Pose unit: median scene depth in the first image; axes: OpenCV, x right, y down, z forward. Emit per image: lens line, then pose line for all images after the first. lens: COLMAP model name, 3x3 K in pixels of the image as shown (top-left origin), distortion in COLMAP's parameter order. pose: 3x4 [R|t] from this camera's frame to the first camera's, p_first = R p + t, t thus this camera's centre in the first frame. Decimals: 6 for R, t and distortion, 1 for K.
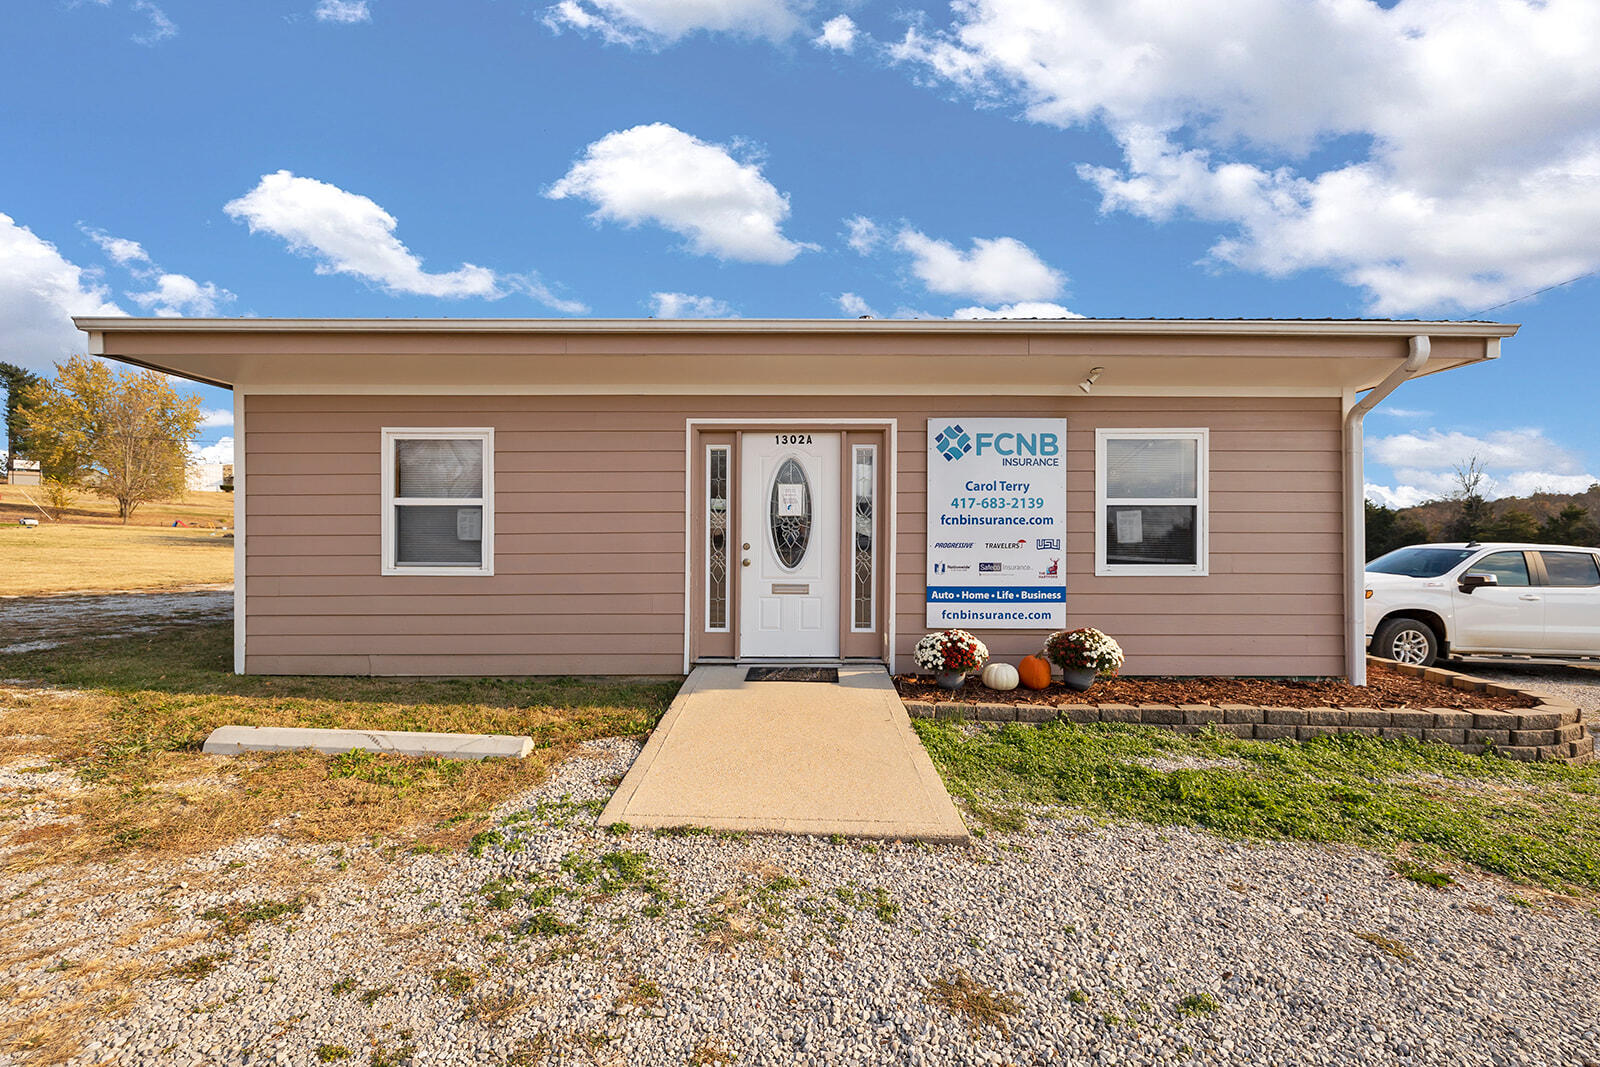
lens RADIAL K [[676.1, 0, 796.7], [0, 676.1, 541.1], [0, 0, 1]] dist [0.000385, 0.000279]
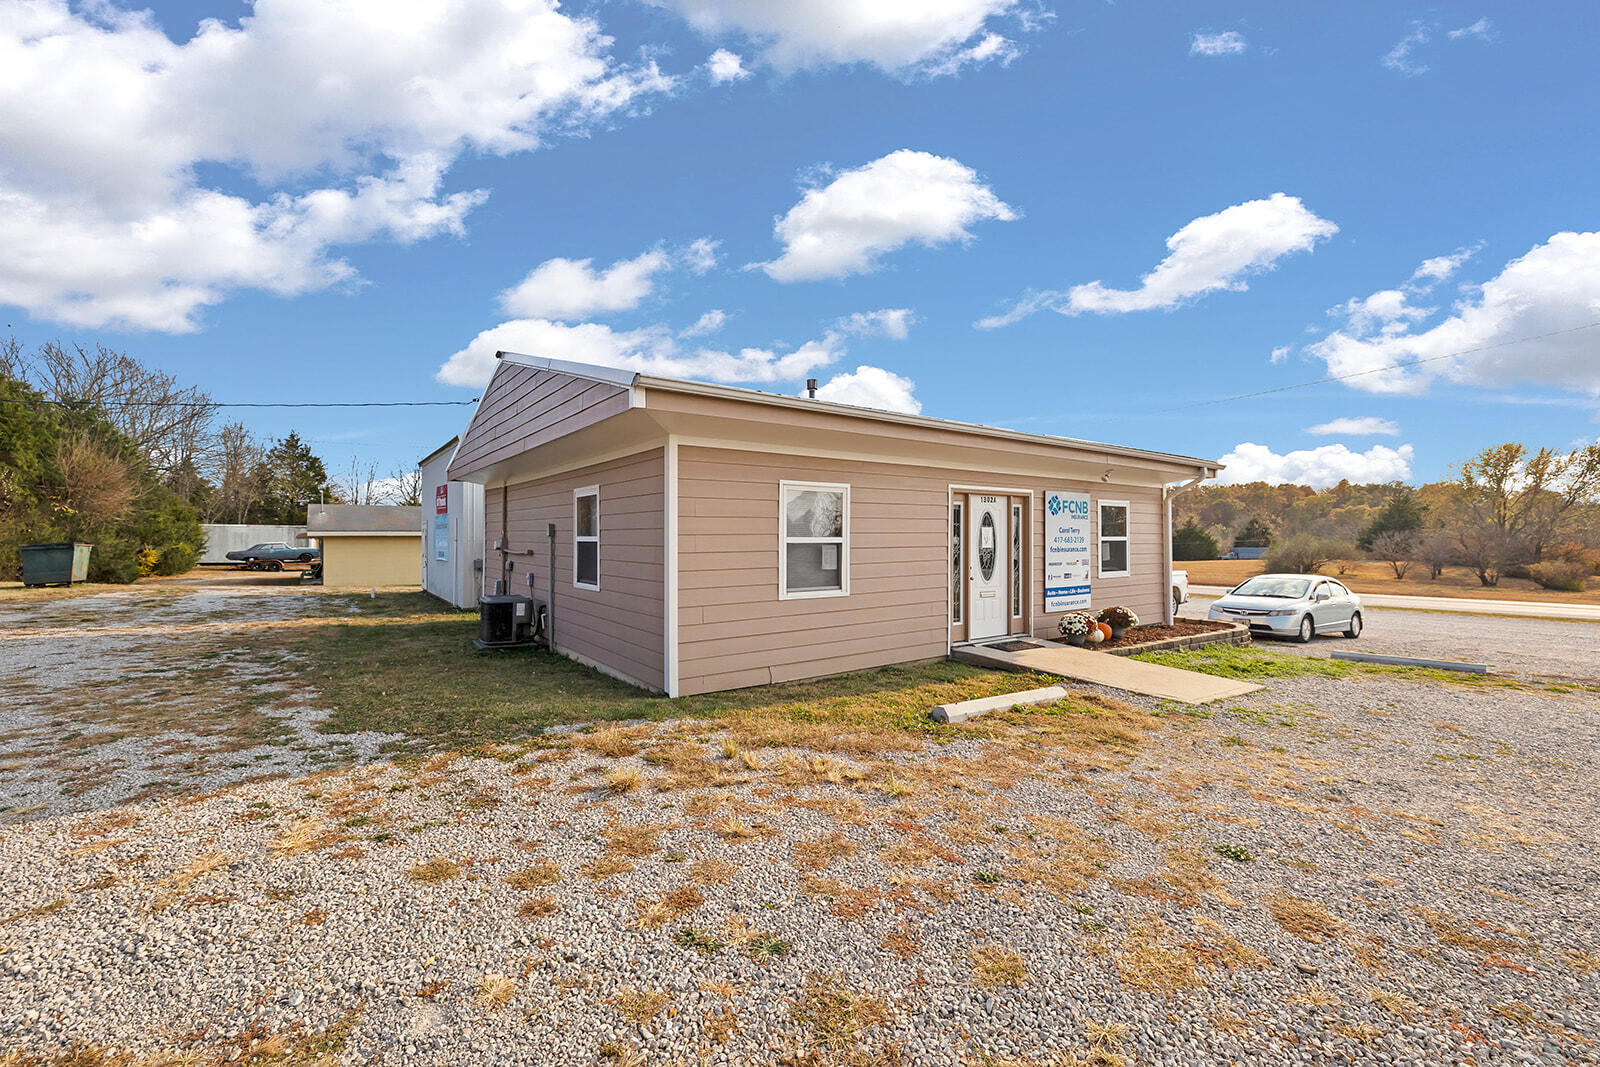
lens RADIAL K [[676.1, 0, 796.7], [0, 676.1, 541.1], [0, 0, 1]] dist [0.000385, 0.000279]
pose [[0.802496, -0.005222, 0.596635, -1.325207], [0.012623, 0.999886, -0.008228, -0.046463], [-0.596524, 0.014135, 0.802471, -0.001335]]
